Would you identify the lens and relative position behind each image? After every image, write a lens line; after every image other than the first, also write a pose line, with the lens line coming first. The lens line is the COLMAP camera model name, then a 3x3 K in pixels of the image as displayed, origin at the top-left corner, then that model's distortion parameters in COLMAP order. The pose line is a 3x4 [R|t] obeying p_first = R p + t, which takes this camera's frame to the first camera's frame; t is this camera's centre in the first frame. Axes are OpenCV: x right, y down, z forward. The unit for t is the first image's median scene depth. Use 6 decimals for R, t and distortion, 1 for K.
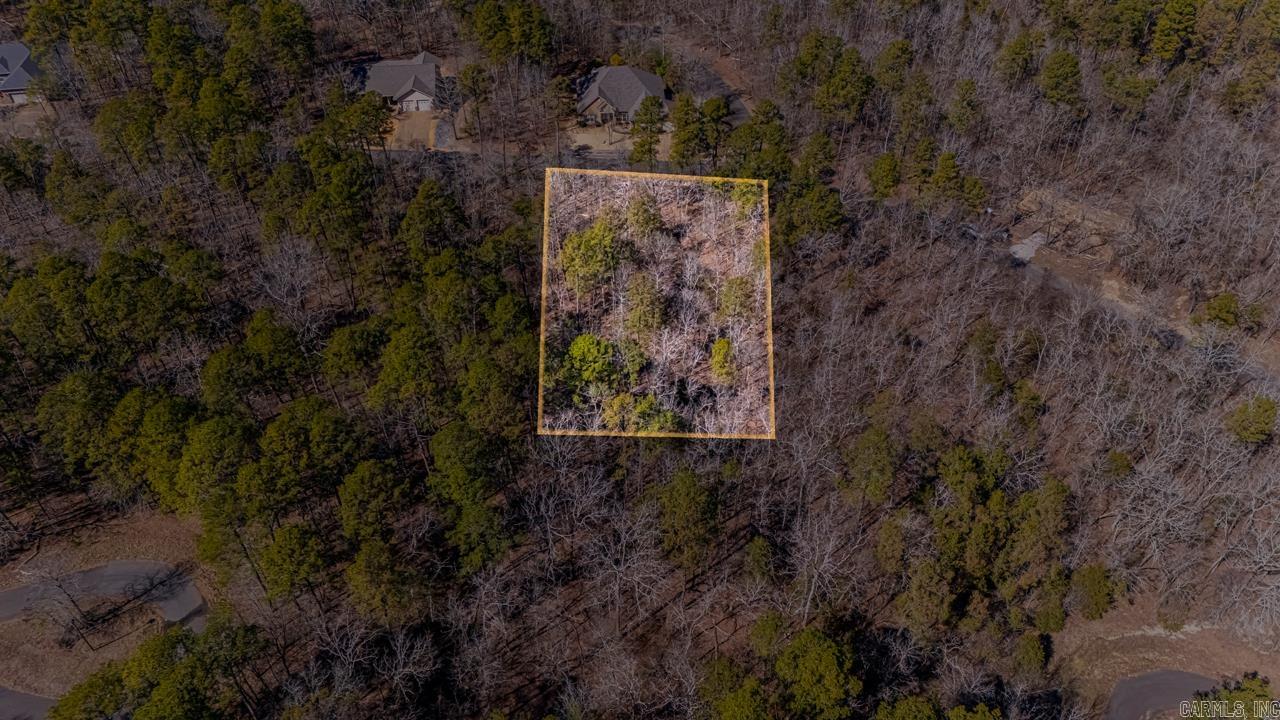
lens RADIAL K [[950.2, 0, 640.1], [0, 950.2, 361.8], [0, 0, 1]] dist [0.060593, -0.063832]
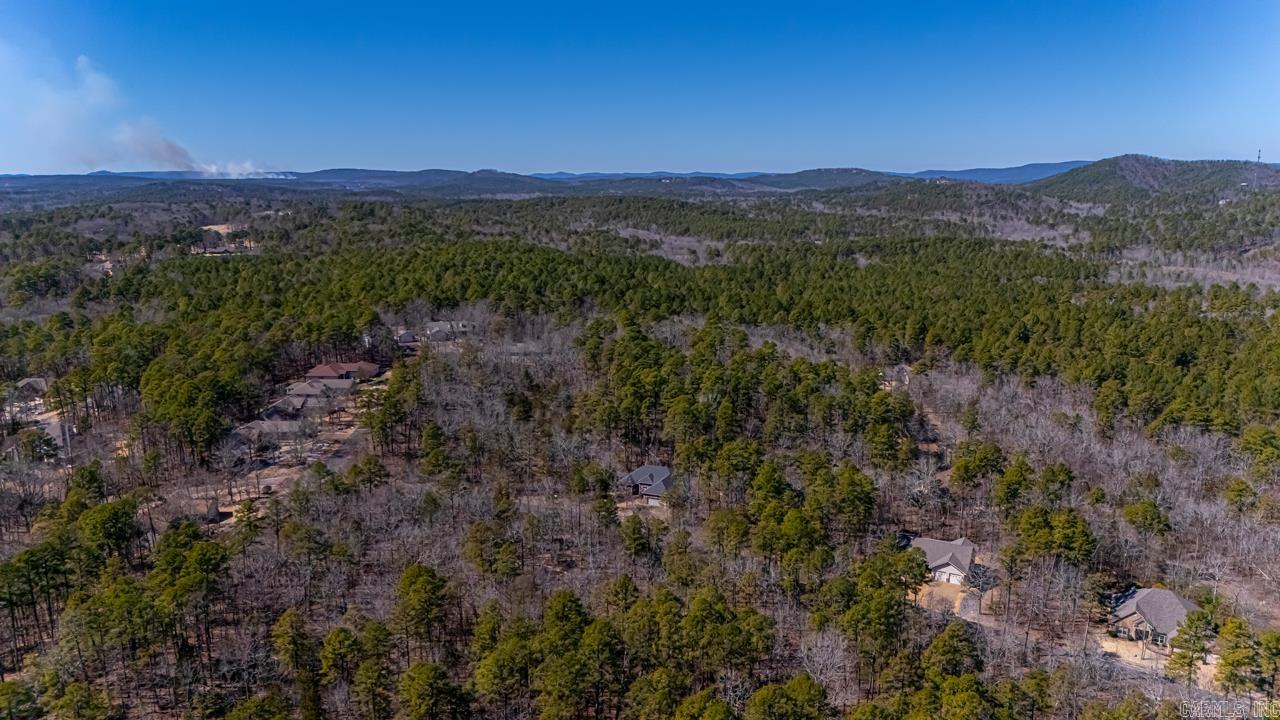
lens RADIAL K [[950.2, 0, 638.6], [0, 950.2, 359.5], [0, 0, 1]] dist [0.060593, -0.063832]
pose [[0.850440, 0.110332, -0.514372, 0.003836], [-0.355869, 0.840750, -0.408039, 0.099496], [0.387439, 0.530062, 0.754271, -0.109396]]
